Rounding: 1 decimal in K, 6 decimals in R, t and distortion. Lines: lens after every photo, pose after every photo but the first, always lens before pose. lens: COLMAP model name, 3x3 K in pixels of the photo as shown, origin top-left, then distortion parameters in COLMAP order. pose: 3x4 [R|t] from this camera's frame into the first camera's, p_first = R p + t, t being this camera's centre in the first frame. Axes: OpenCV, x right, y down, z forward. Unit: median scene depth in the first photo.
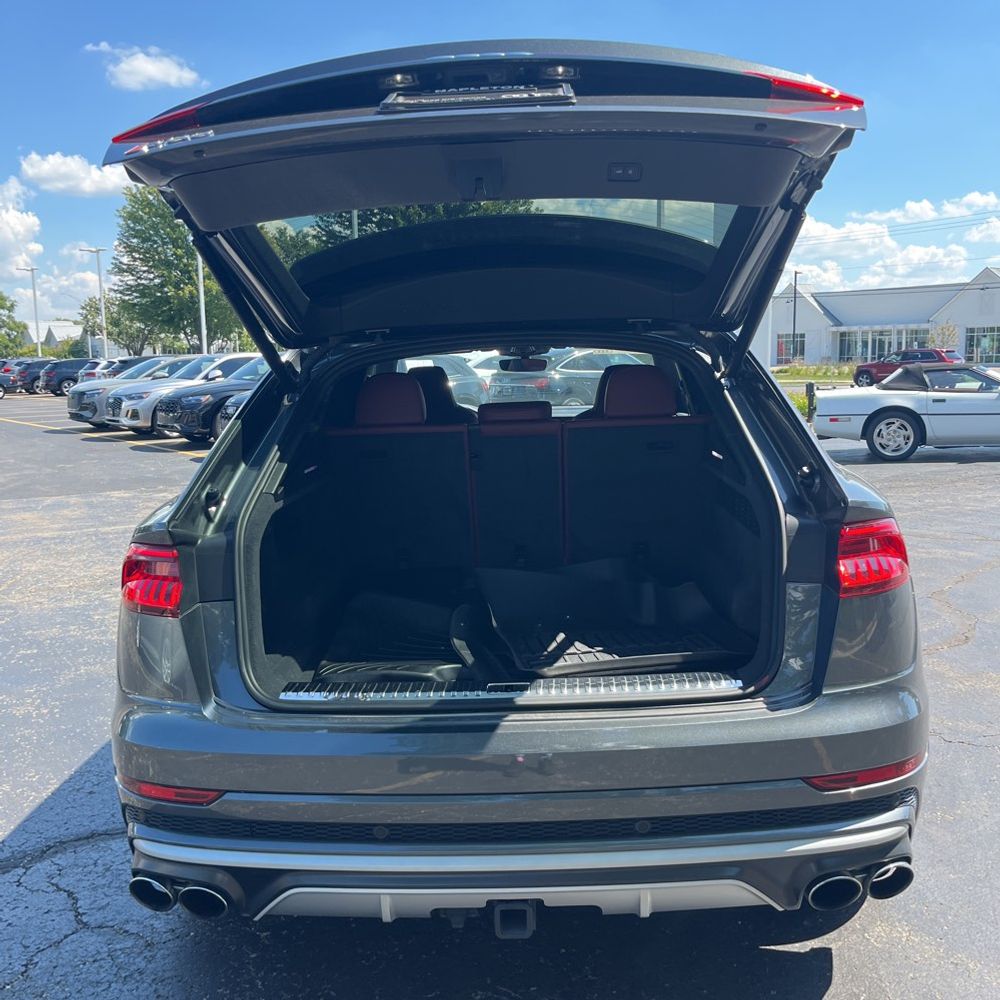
lens RADIAL K [[1026.3, 0, 493.7], [0, 1026.3, 500.0], [0, 0, 1]] dist [0.022399, 0.002184]
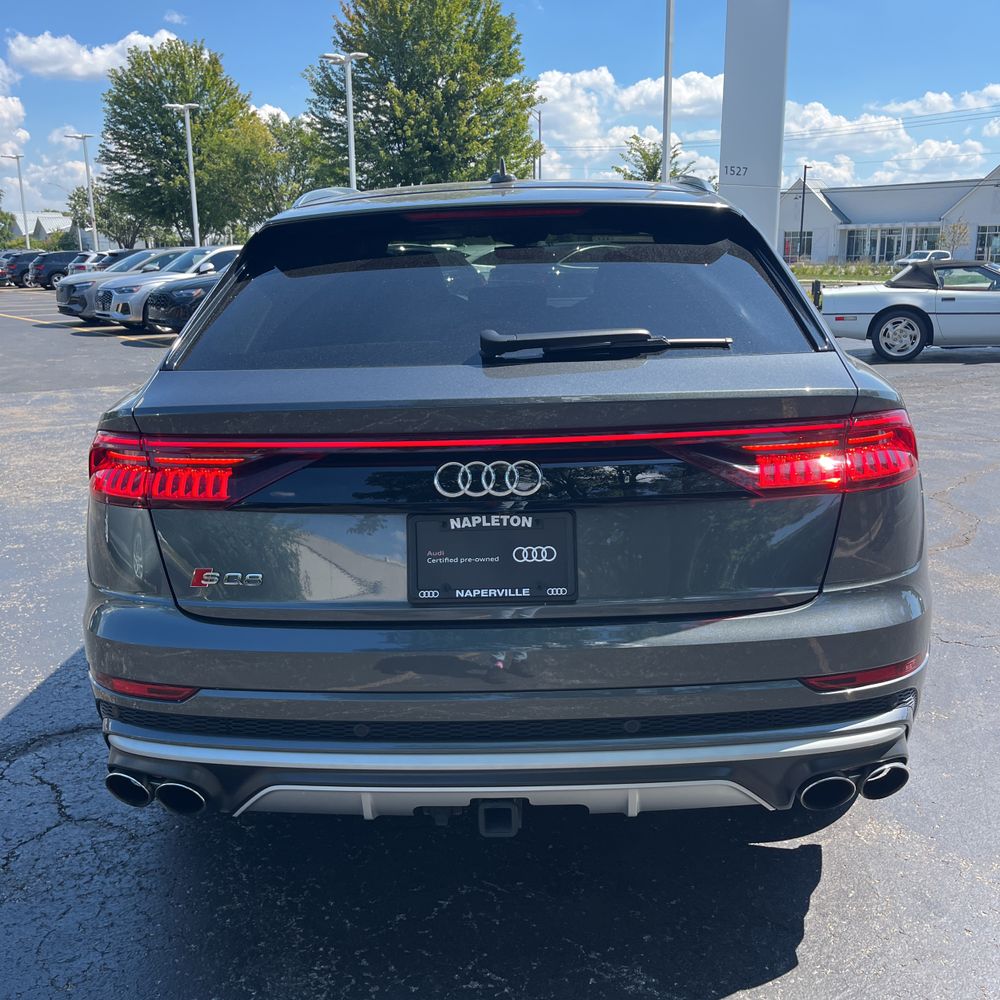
lens RADIAL K [[1026.3, 0, 493.7], [0, 1026.3, 500.0], [0, 0, 1]] dist [0.022399, 0.002184]
pose [[0.999977, 0.006756, 0.000975, 0.006336], [-0.006819, 0.995383, 0.095745, 0.007222], [-0.000324, -0.095750, 0.995405, 0.030458]]
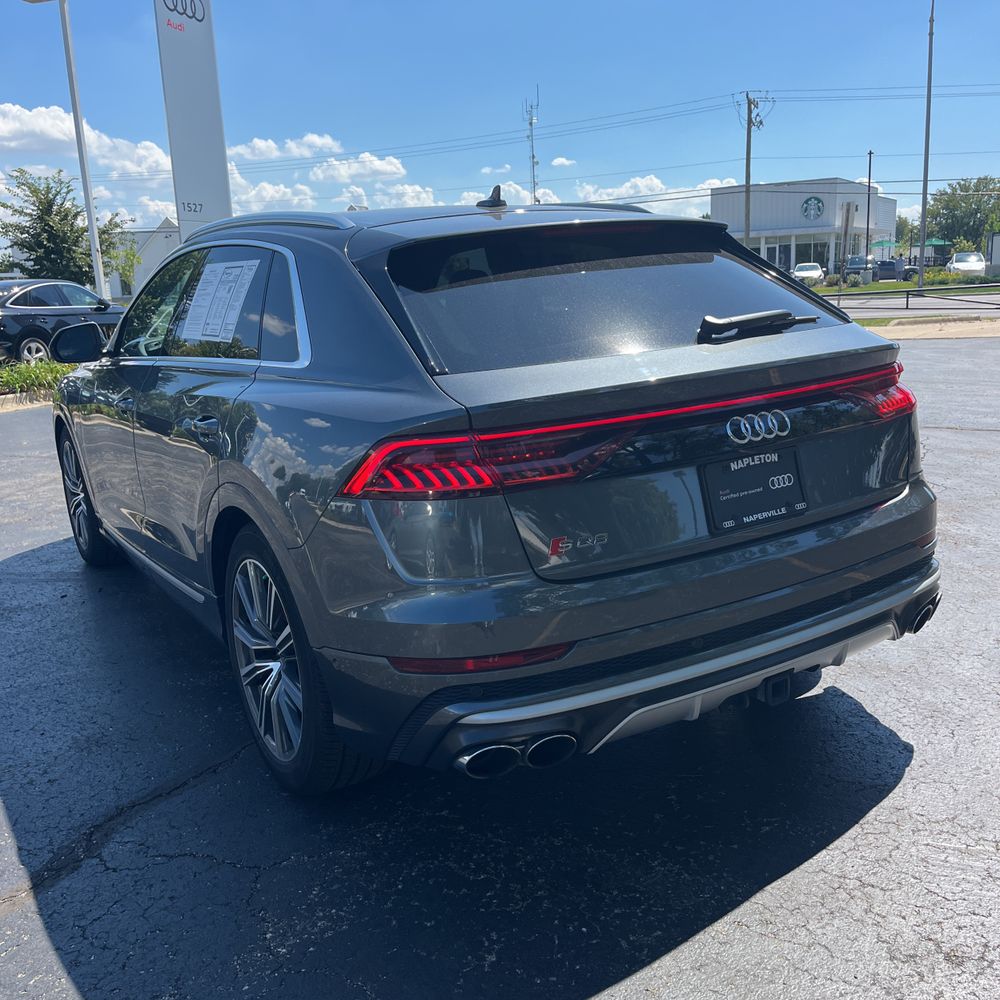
lens RADIAL K [[1026.1, 0, 527.0], [0, 1026.1, 515.7], [0, 0, 1]] dist [0.010594, 0.016455]
pose [[0.826226, -0.148482, 0.543419, -0.468271], [0.108137, 0.988503, 0.105682, 0.015794], [-0.552863, -0.028554, 0.832783, 0.066597]]
